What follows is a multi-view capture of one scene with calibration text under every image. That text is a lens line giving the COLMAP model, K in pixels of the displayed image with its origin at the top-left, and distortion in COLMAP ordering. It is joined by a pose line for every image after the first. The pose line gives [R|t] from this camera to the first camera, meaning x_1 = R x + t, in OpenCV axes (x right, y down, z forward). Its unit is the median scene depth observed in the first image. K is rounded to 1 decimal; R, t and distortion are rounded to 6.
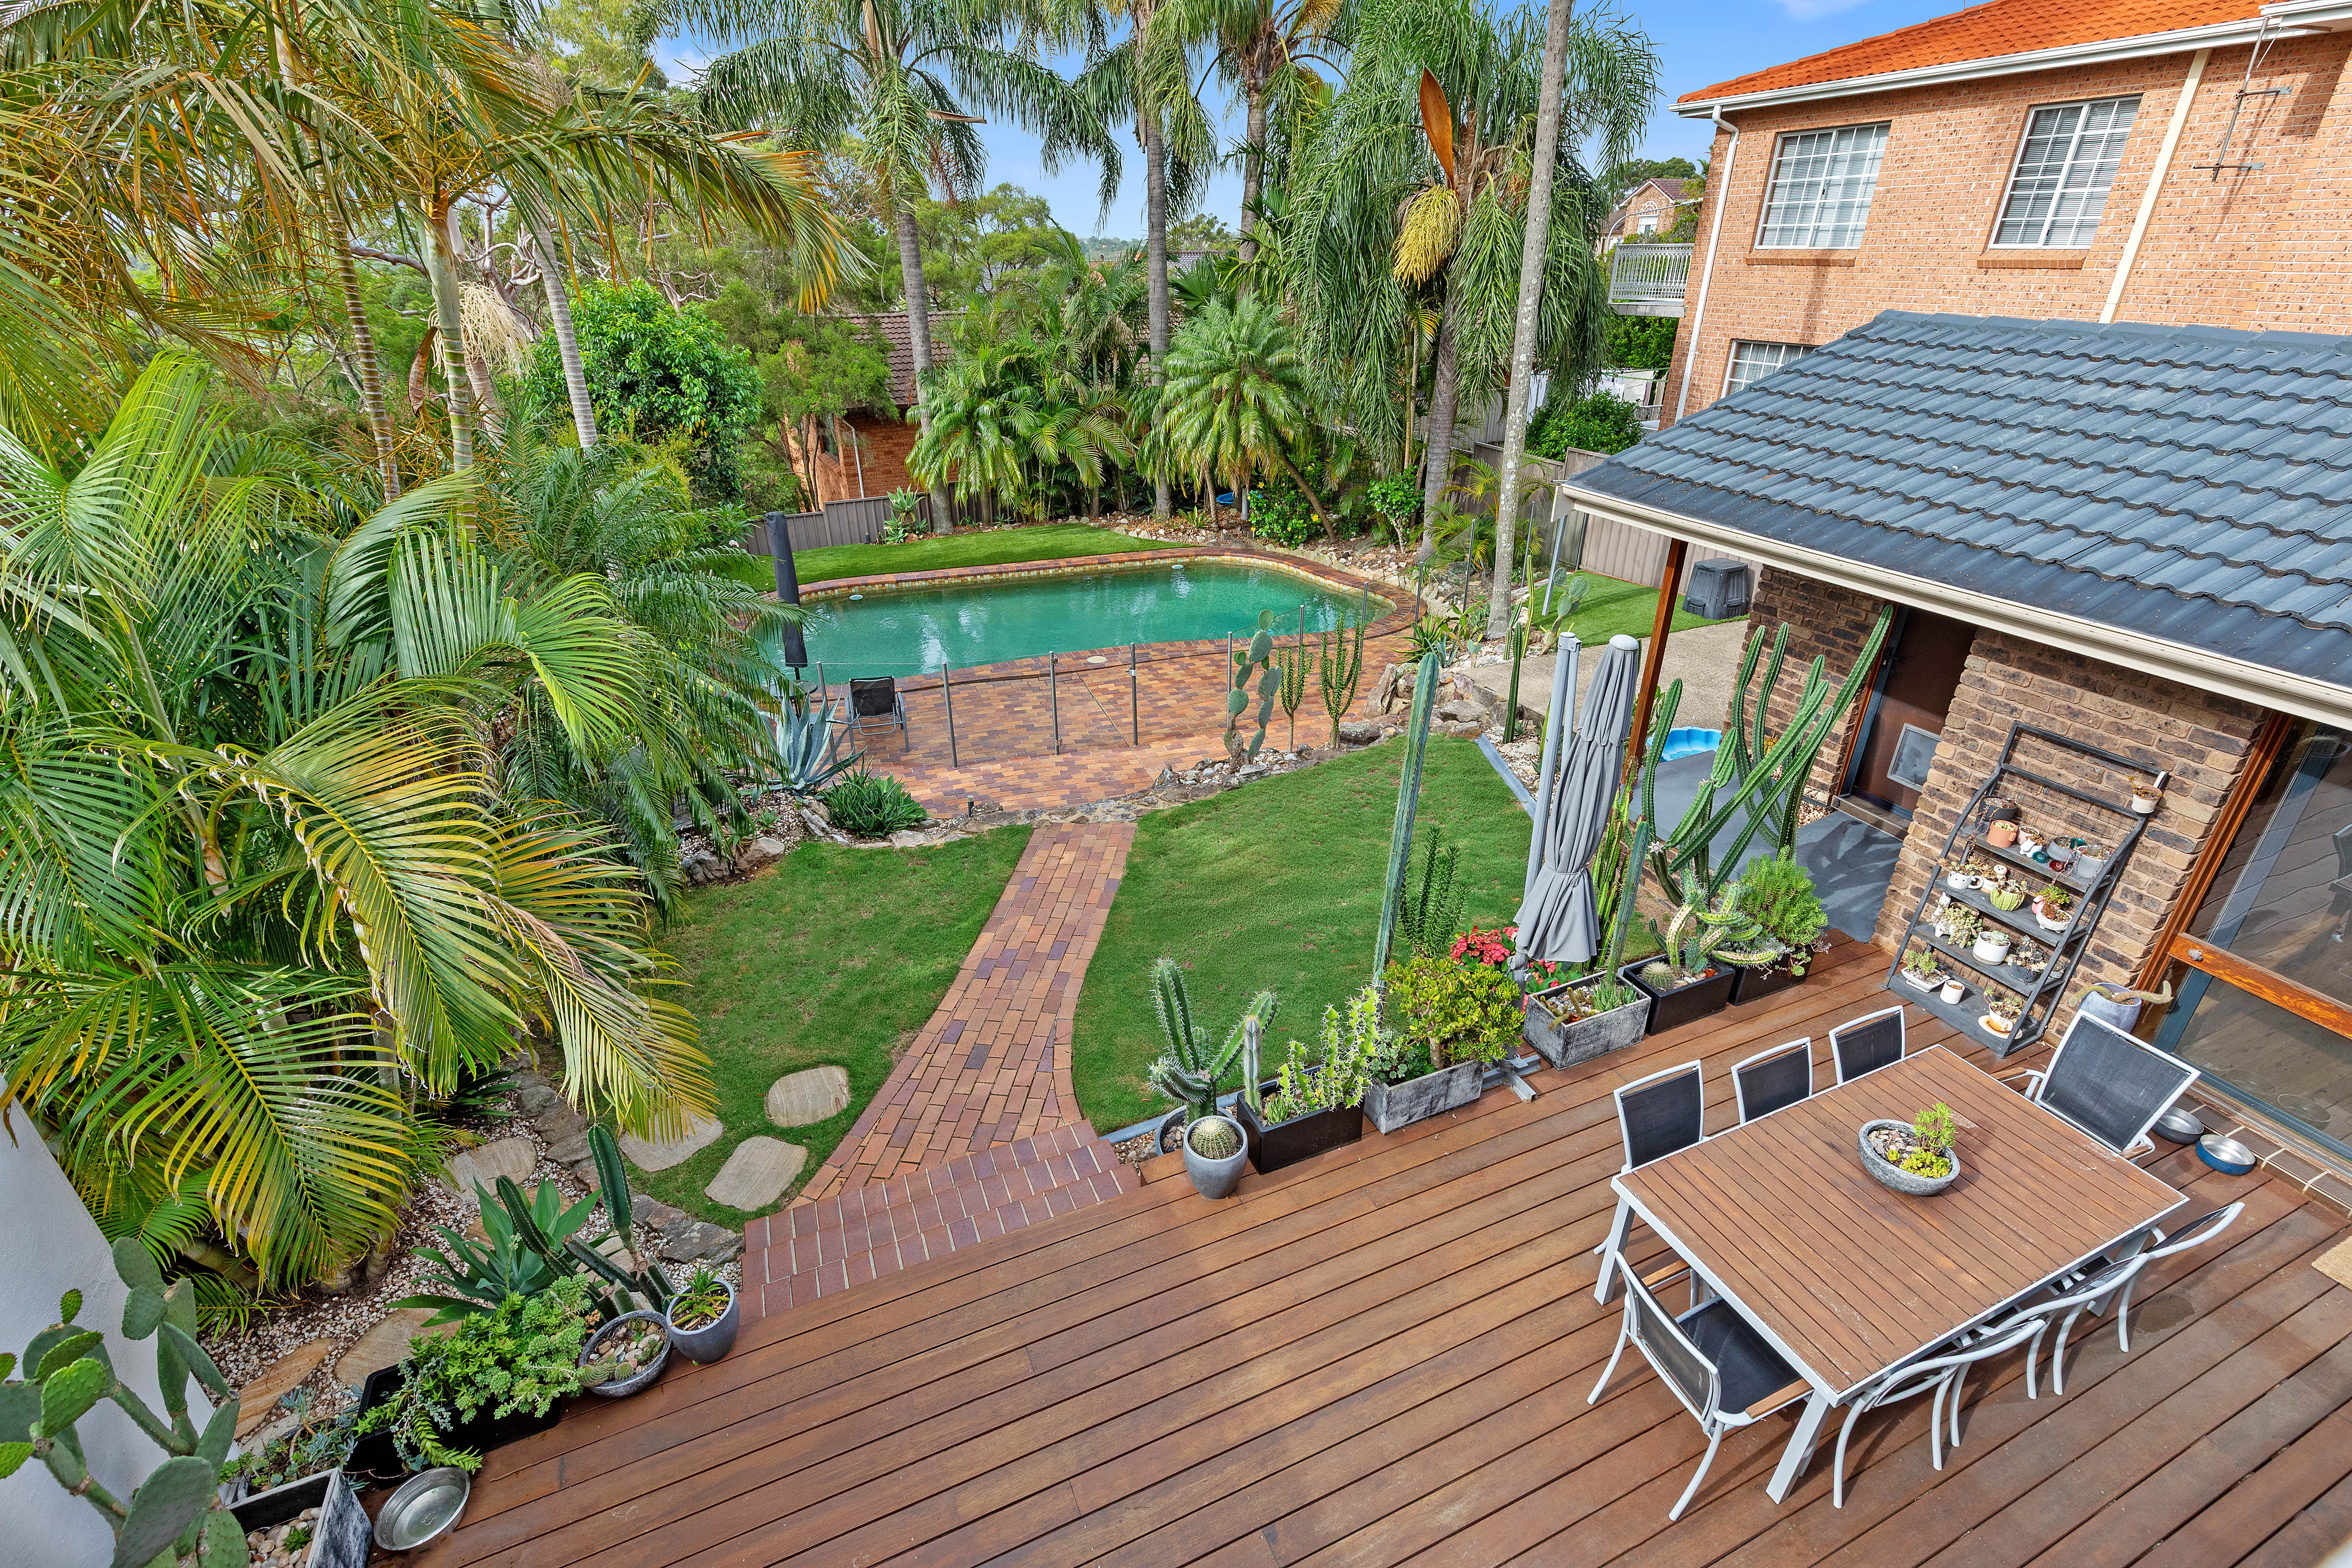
lens RADIAL K [[1051.6, 0, 1179.9], [0, 1051.6, 795.9], [0, 0, 1]] dist [0.001299, 0.000797]
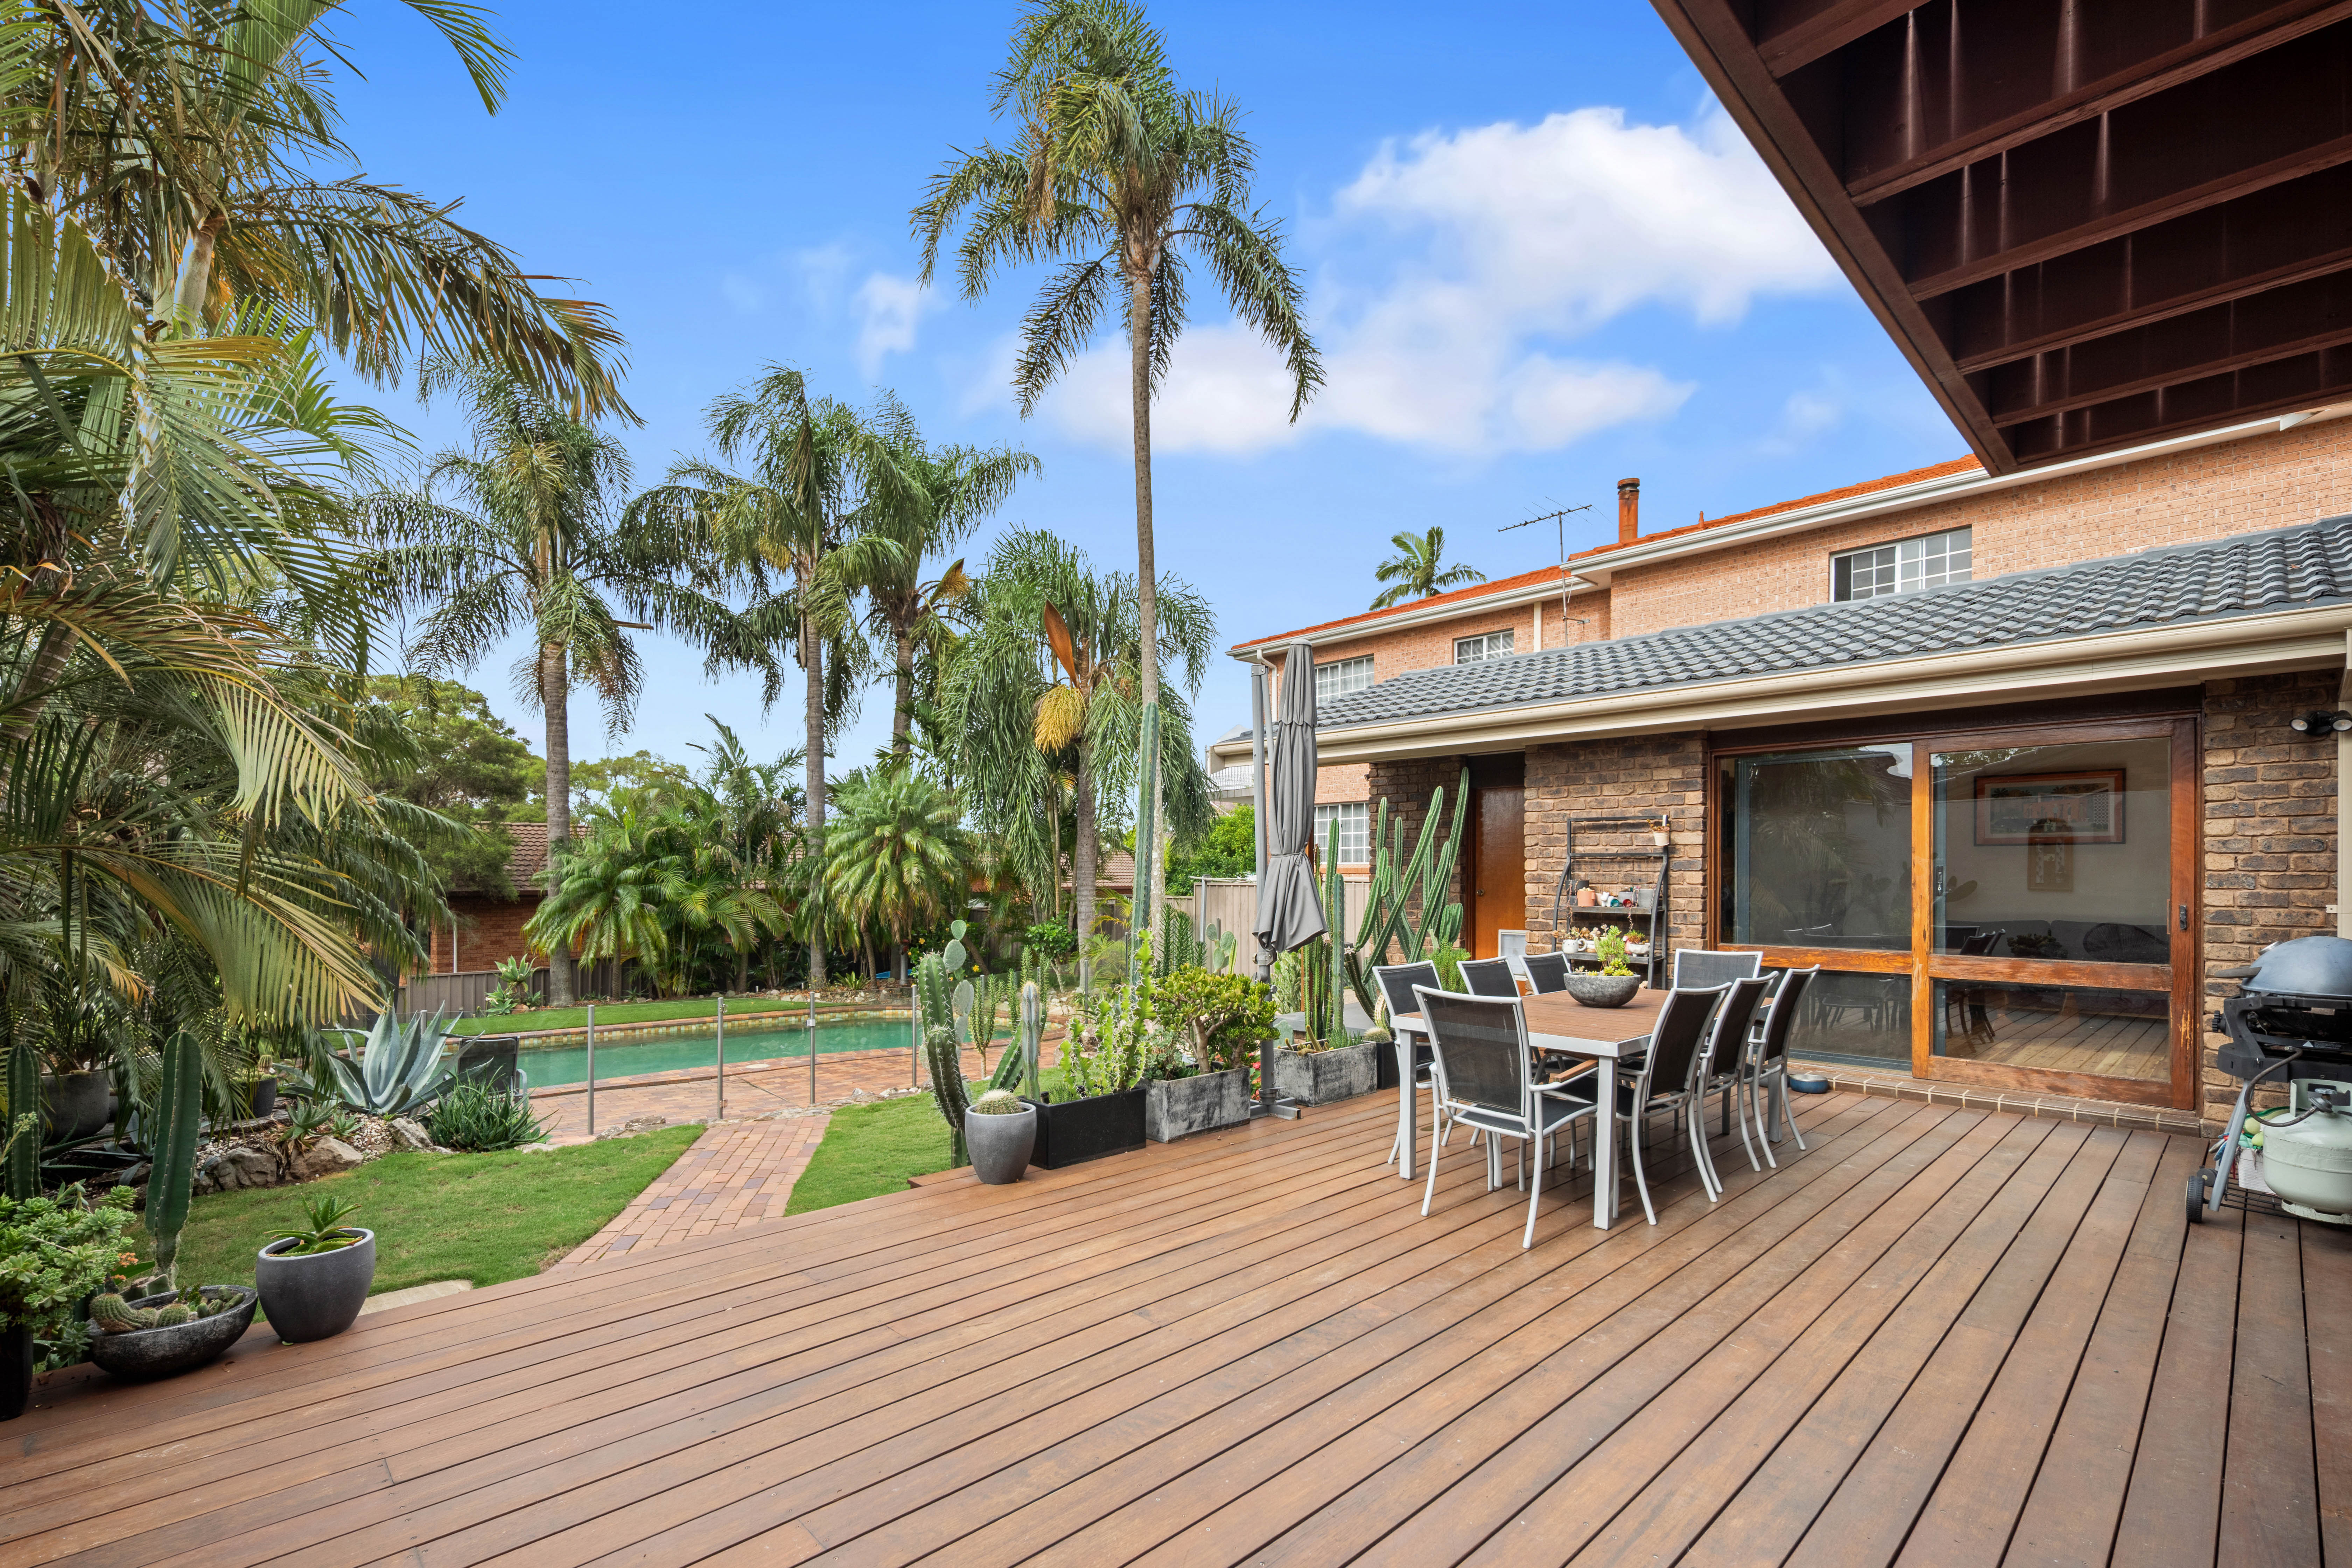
lens RADIAL K [[1044.4, 0, 1200.8], [0, 1044.4, 879.4], [0, 0, 1]] dist [0.007377, -0.000776]
pose [[0.935265, 0.004983, 0.353912, -0.033243], [0.156486, 0.891047, -0.426083, 0.147332], [-0.317475, 0.453884, 0.832586, 0.023591]]
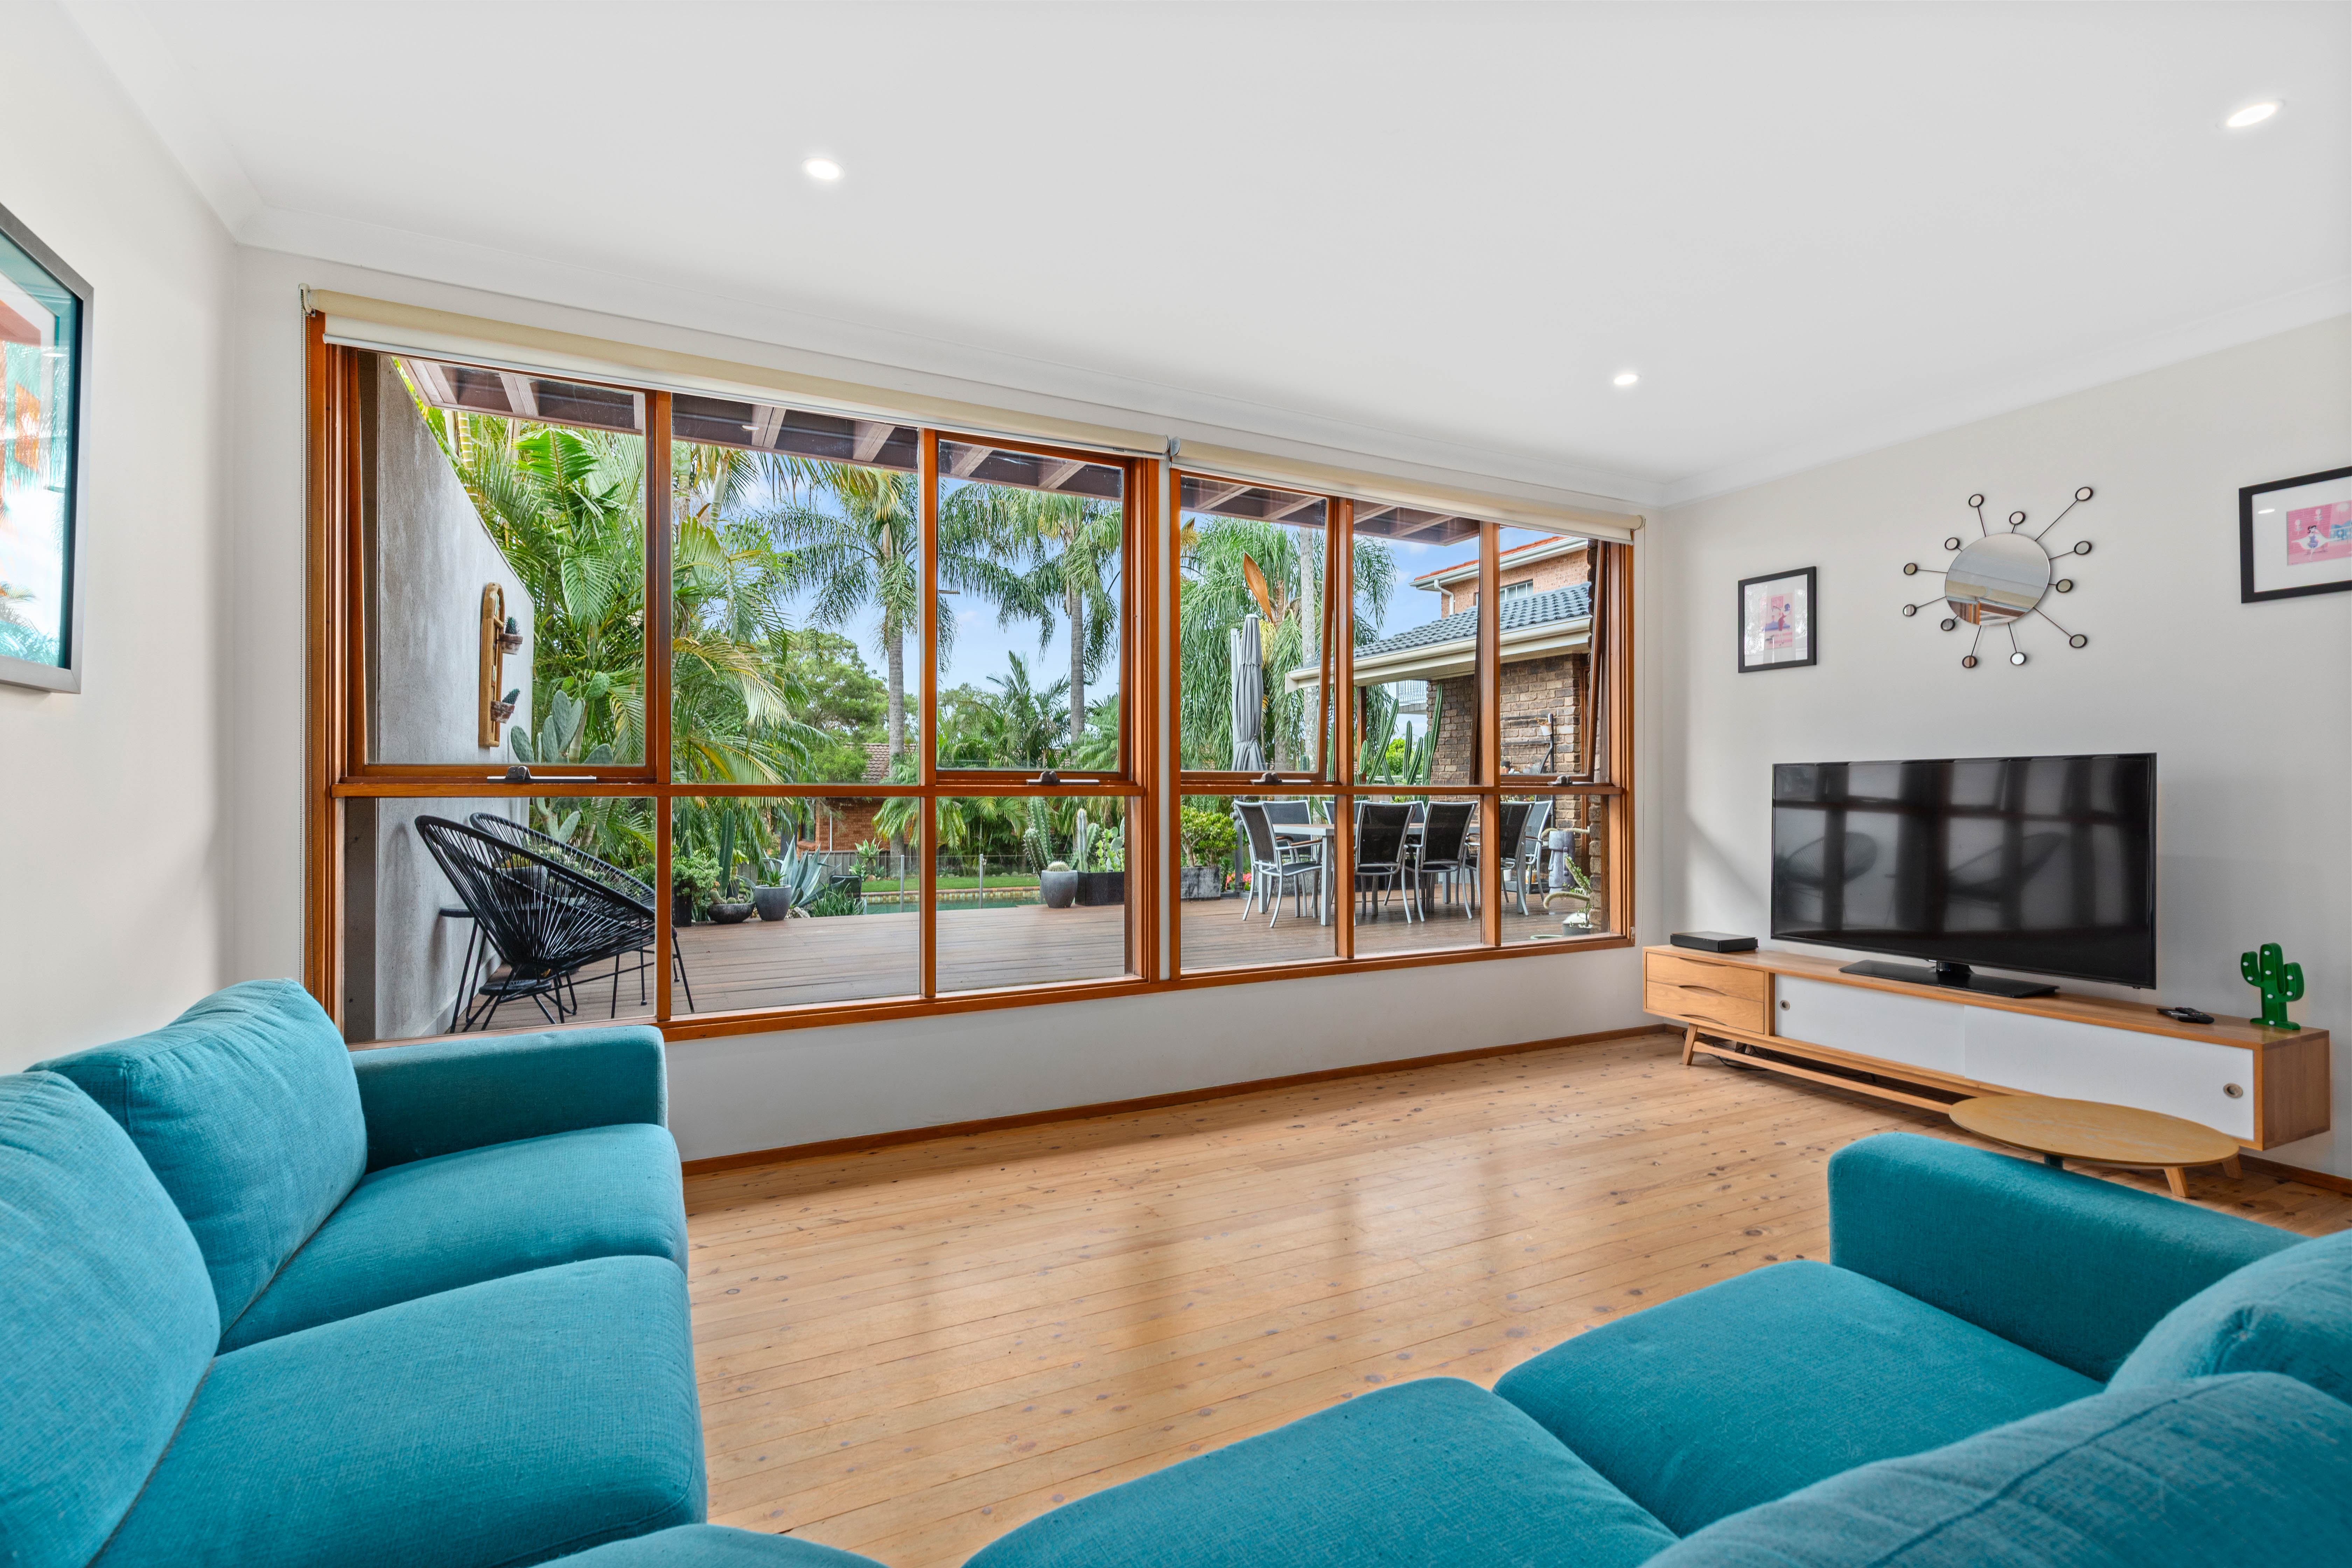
lens RADIAL K [[1051.6, 0, 1187.9], [0, 1051.6, 767.7], [0, 0, 1]] dist [0.001299, 0.000797]
pose [[0.997766, 0.006407, 0.066503, 0.033904], [0.026260, 0.877672, -0.478541, 0.269332], [-0.061434, 0.479218, 0.875543, -0.172954]]
